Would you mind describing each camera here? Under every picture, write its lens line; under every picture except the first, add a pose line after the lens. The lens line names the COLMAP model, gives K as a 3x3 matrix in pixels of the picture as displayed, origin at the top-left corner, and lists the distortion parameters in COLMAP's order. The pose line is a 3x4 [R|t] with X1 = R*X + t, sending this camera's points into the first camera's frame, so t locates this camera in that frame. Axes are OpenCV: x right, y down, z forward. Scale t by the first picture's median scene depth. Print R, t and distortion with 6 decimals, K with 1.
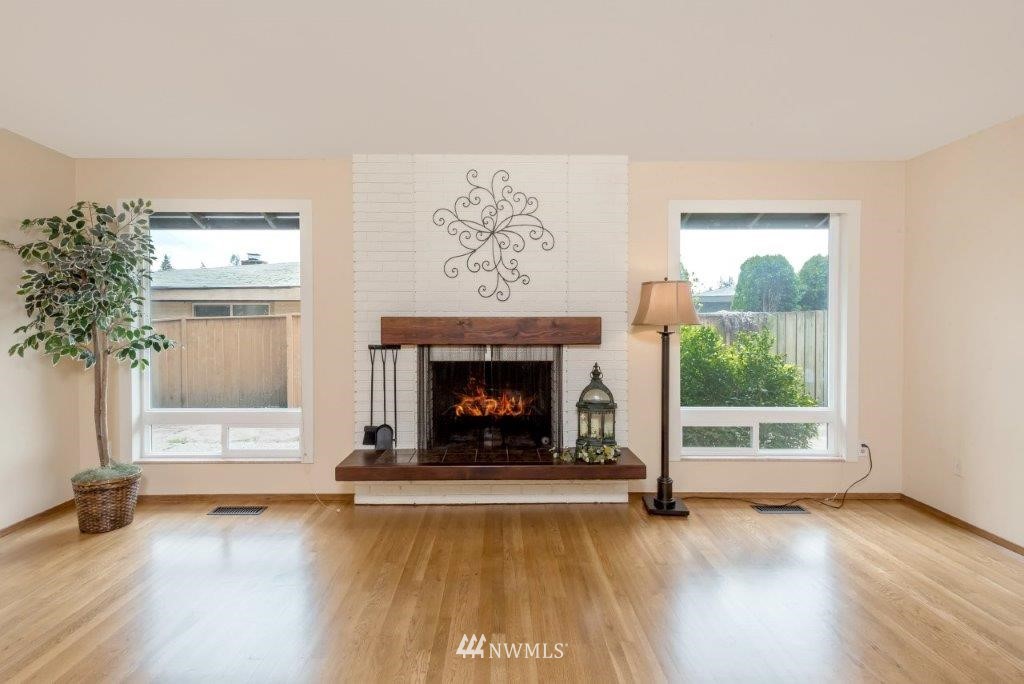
lens RADIAL K [[521.7, 0, 496.1], [0, 521.7, 328.8], [0, 0, 1]] dist [0.016842, 0.000007]
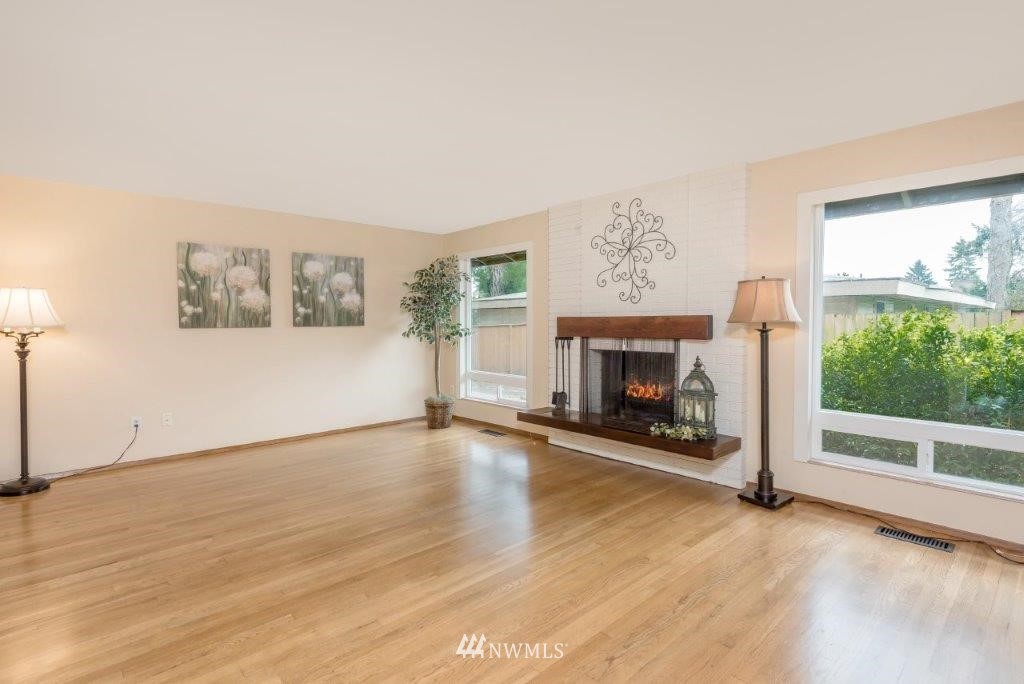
lens RADIAL K [[527.5, 0, 526.4], [0, 527.5, 342.7], [0, 0, 1]] dist [0.017451, -0.000231]
pose [[0.665955, 0.027025, -0.745503, 0.789210], [-0.007429, 0.999534, 0.029597, 0.005536], [0.745955, -0.014172, 0.665845, -0.040969]]
